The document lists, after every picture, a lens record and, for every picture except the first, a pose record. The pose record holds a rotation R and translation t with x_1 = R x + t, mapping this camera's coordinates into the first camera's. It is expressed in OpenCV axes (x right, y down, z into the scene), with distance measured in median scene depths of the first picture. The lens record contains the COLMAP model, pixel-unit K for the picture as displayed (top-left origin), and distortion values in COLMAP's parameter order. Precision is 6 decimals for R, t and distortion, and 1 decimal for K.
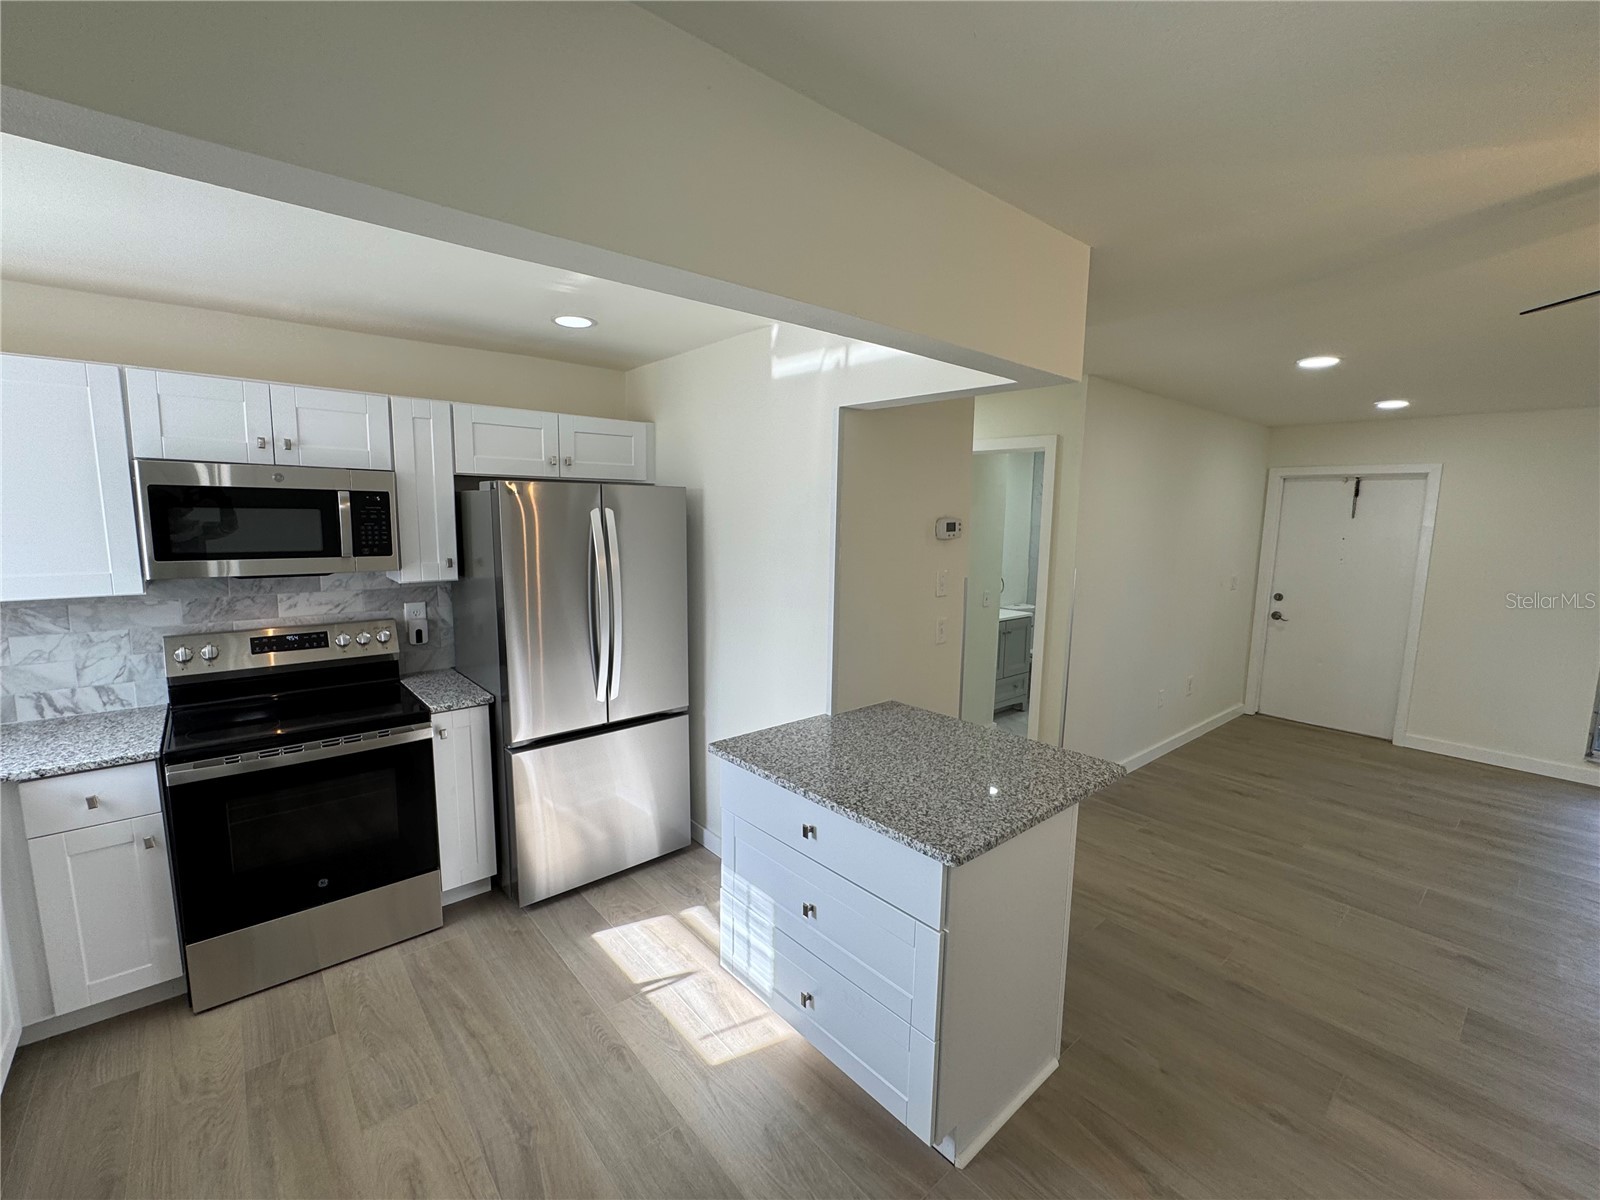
lens RADIAL K [[683.3, 0, 801.0], [0, 683.3, 599.5], [0, 0, 1]] dist [-0.001500, -0.000814]
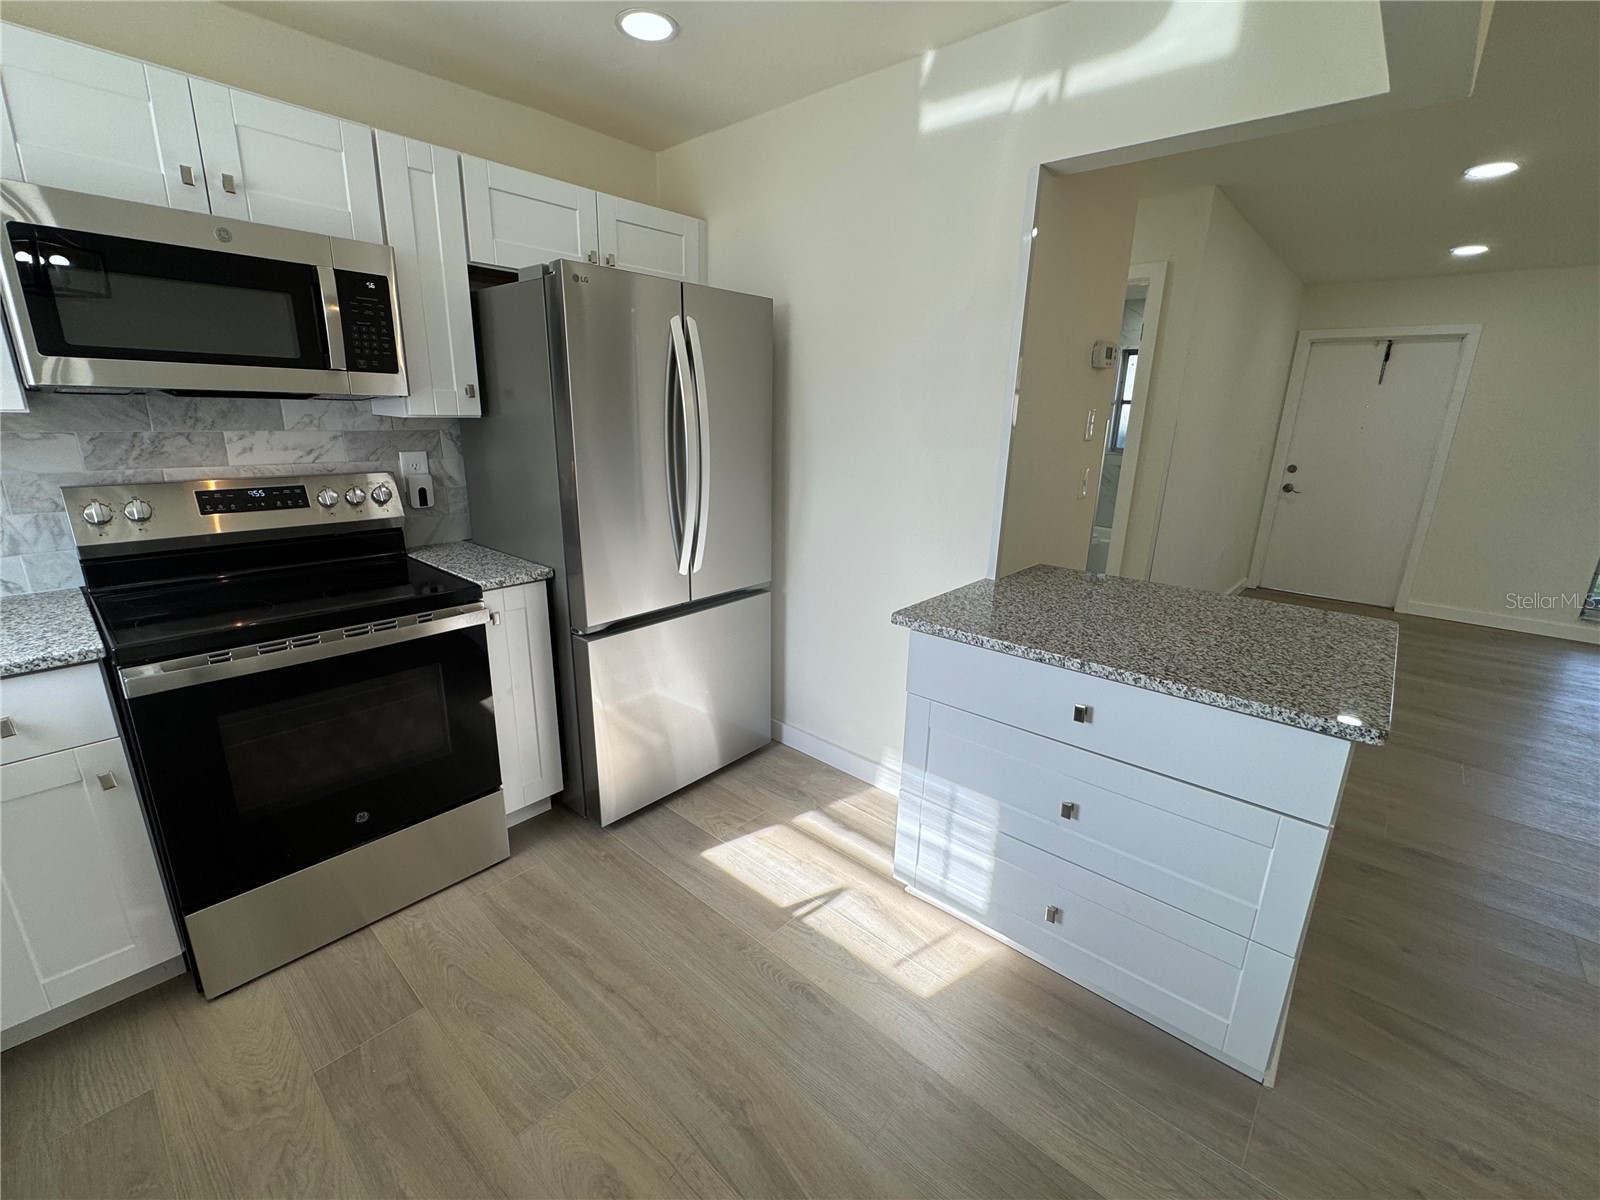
lens RADIAL K [[683.3, 0, 801.1], [0, 683.3, 599.9], [0, 0, 1]] dist [-0.001500, -0.000814]
pose [[0.991320, -0.028874, 0.128260, -0.299987], [0.009910, 0.989221, 0.146095, 0.073385], [-0.131096, -0.143556, 0.980921, 0.230334]]
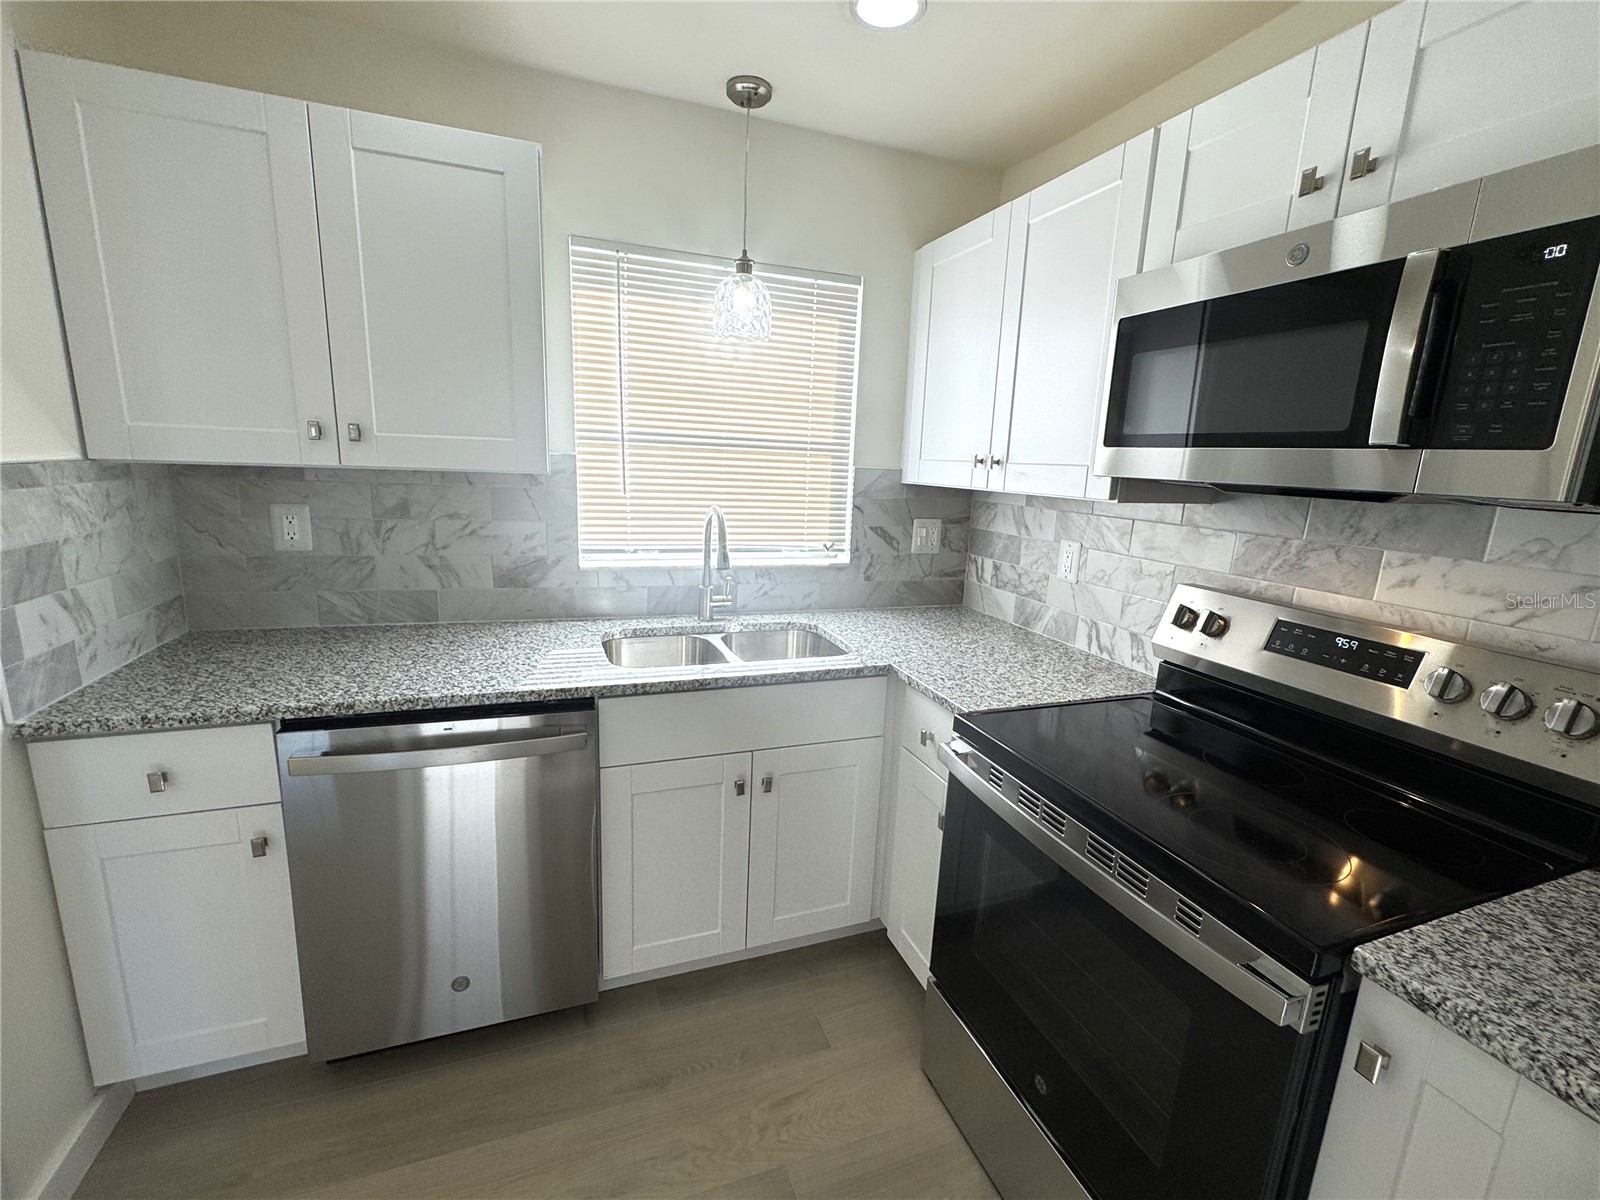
lens RADIAL K [[683.3, 0, 803.2], [0, 683.3, 606.6], [0, 0, 1]] dist [-0.001500, -0.000814]
pose [[-0.345687, 0.167521, -0.923275, -0.217743], [-0.171868, 0.955986, 0.237806, -0.014707], [0.922476, 0.240887, -0.301681, 0.860216]]
